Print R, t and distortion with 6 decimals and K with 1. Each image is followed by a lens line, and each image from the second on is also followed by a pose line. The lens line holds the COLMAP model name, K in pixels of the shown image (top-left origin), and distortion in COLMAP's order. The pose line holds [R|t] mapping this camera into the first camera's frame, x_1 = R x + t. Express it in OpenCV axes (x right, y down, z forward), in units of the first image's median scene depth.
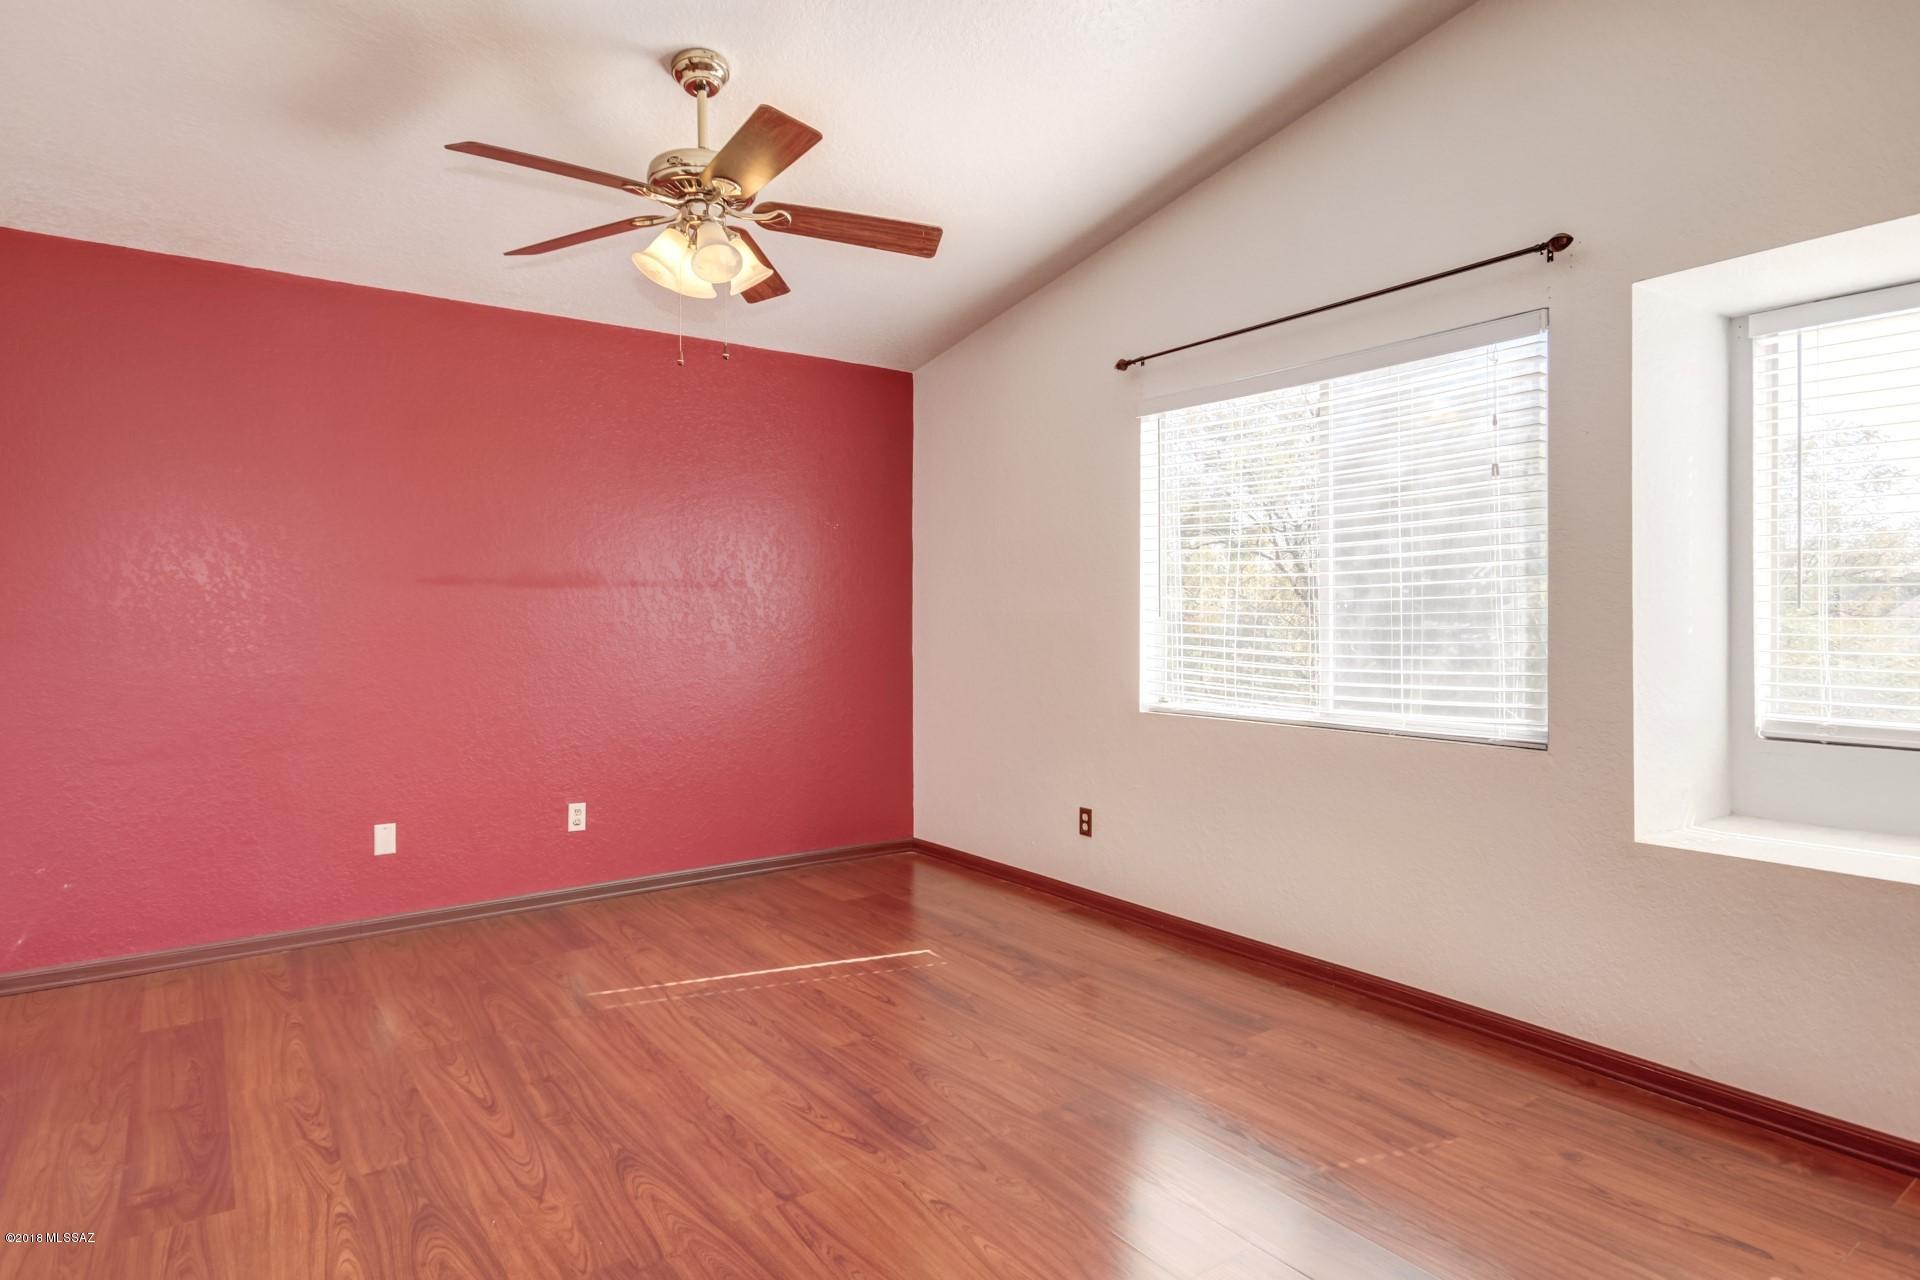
lens RADIAL K [[1058.2, 0, 967.2], [0, 1058.2, 627.2], [0, 0, 1]] dist [0.007770, 0.002146]
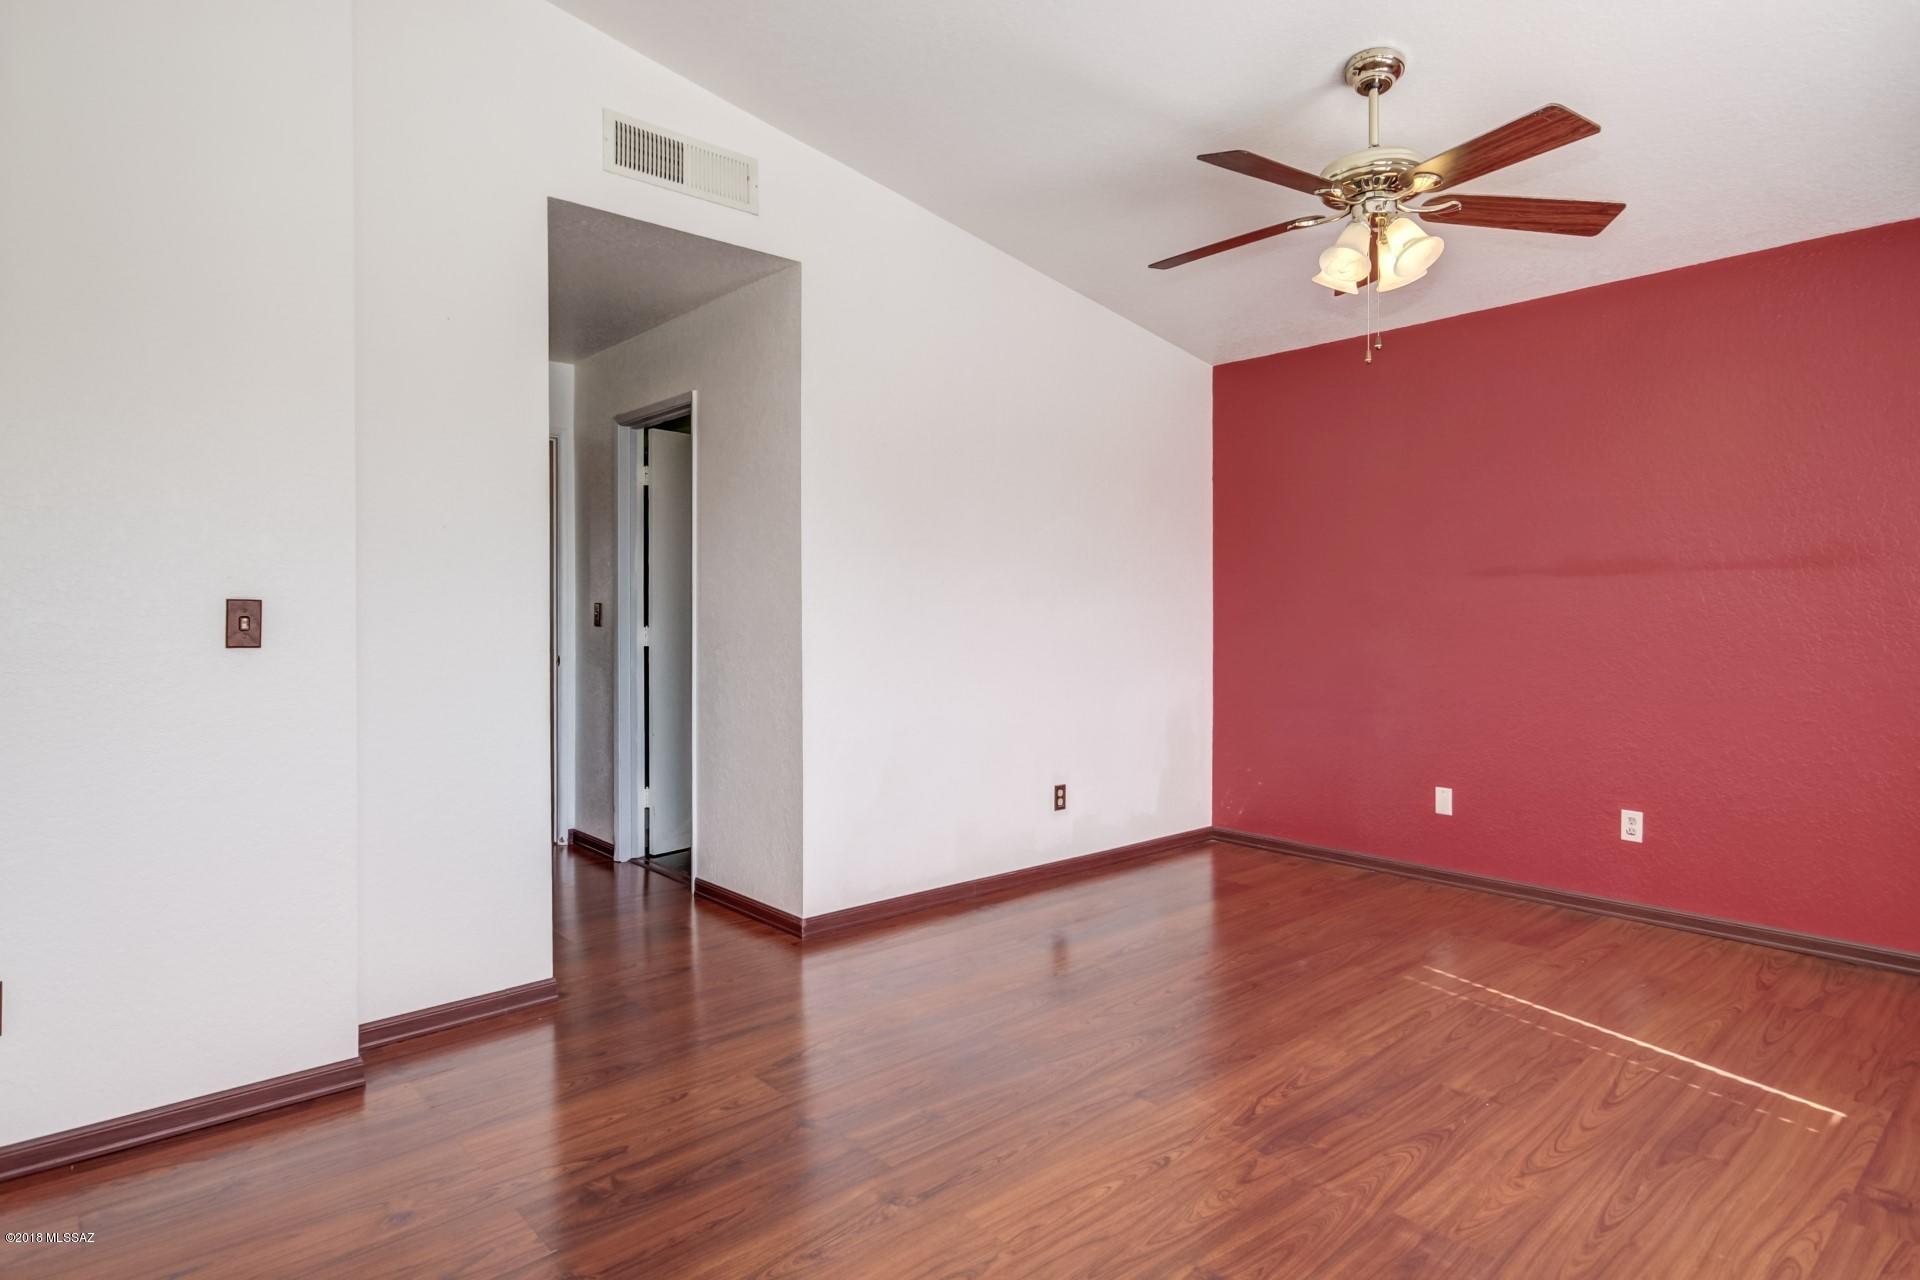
lens RADIAL K [[1058.2, 0, 963.3], [0, 1058.2, 626.1], [0, 0, 1]] dist [0.007770, 0.002146]
pose [[0.099539, 0.017767, -0.994875, 0.653150], [-0.011097, 0.999798, 0.016744, -0.002427], [0.994972, 0.009373, 0.099716, 0.454394]]
